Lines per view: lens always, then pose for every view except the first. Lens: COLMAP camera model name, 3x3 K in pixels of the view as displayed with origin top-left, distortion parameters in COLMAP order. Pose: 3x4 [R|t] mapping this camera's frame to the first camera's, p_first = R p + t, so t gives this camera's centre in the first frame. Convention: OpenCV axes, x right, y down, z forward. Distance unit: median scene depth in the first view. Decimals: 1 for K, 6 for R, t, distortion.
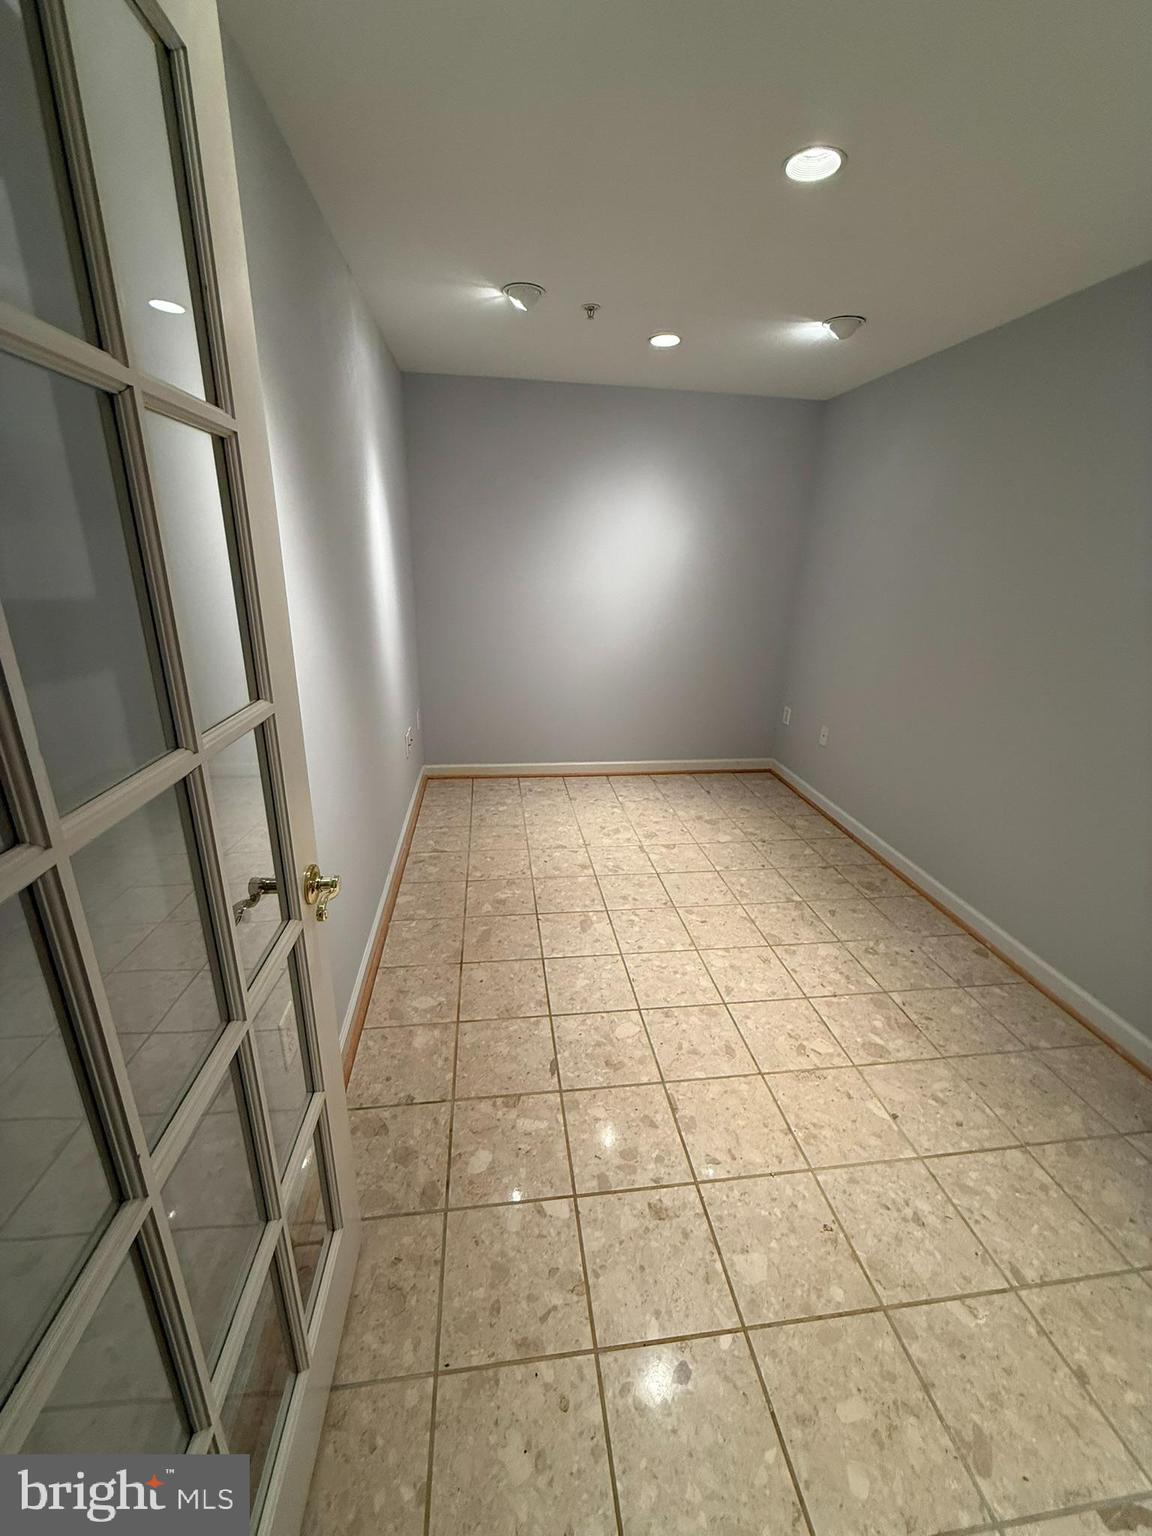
lens RADIAL K [[611.0, 0, 576.3], [0, 611.0, 766.9], [0, 0, 1]] dist [0.001052, -0.000491]
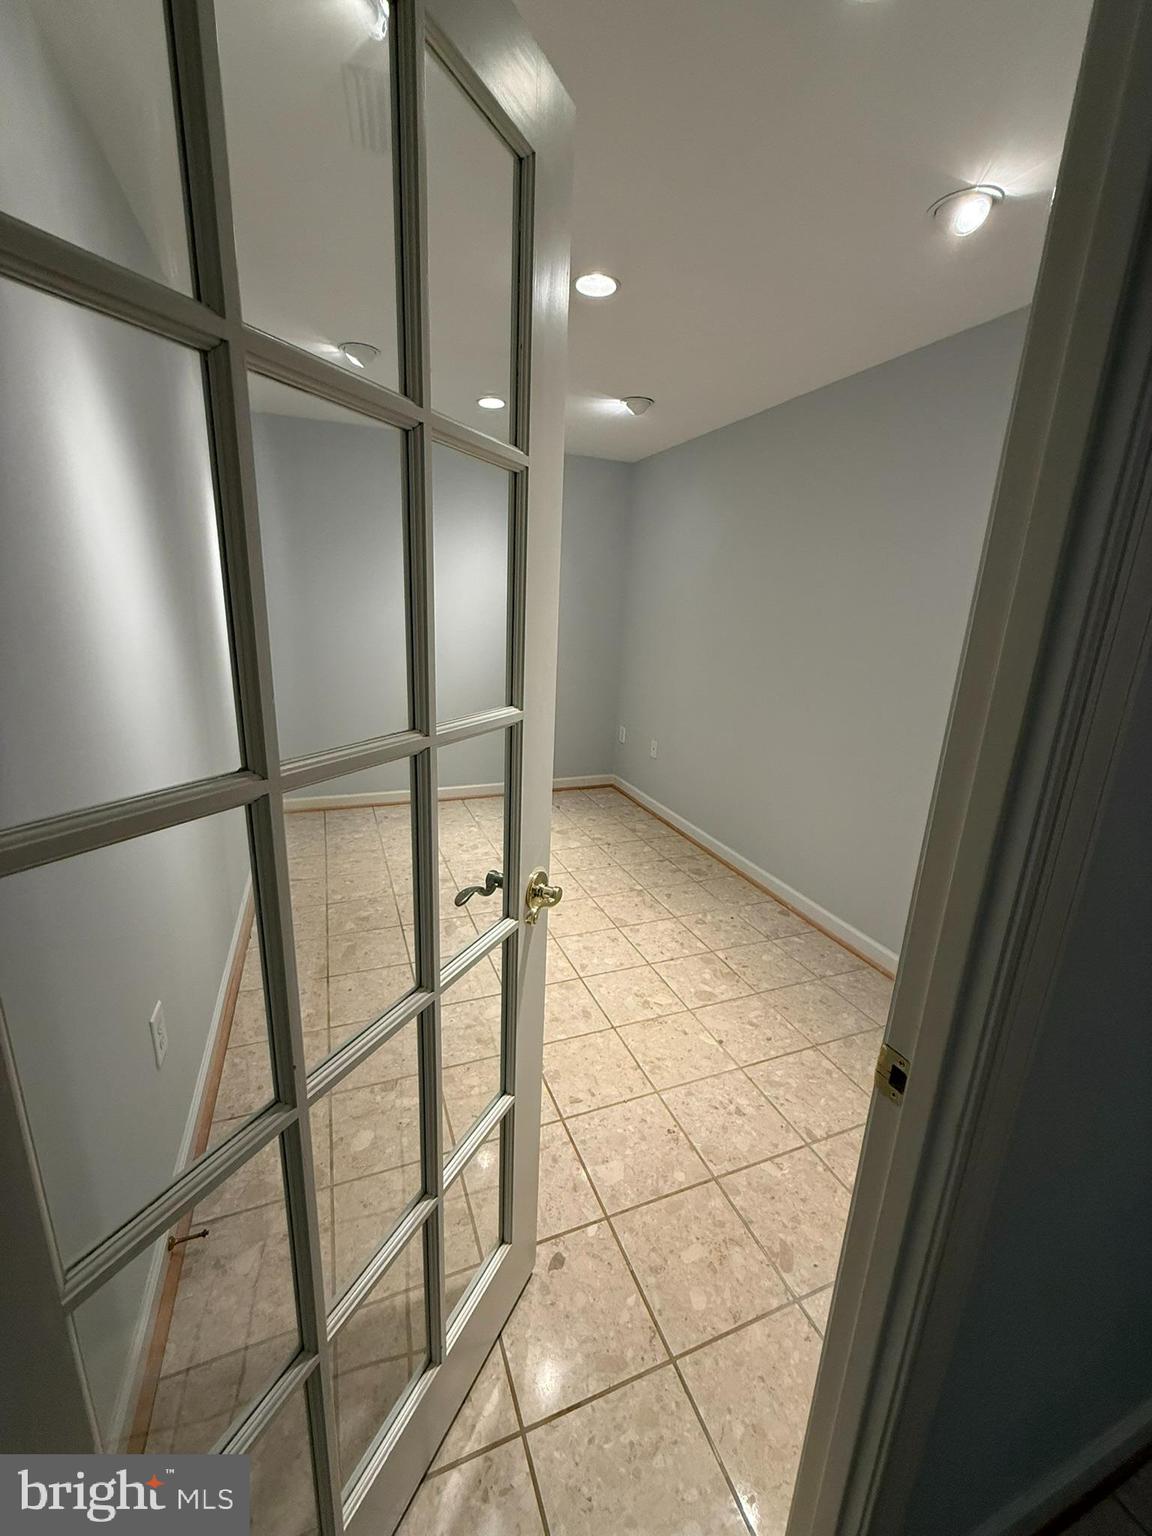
lens RADIAL K [[611.0, 0, 575.4], [0, 611.0, 768.1], [0, 0, 1]] dist [0.001052, -0.000491]
pose [[0.970329, -0.055429, 0.235349, -0.010801], [0.070065, 0.996065, -0.054280, 0.076116], [-0.231414, 0.069159, 0.970394, -0.135907]]
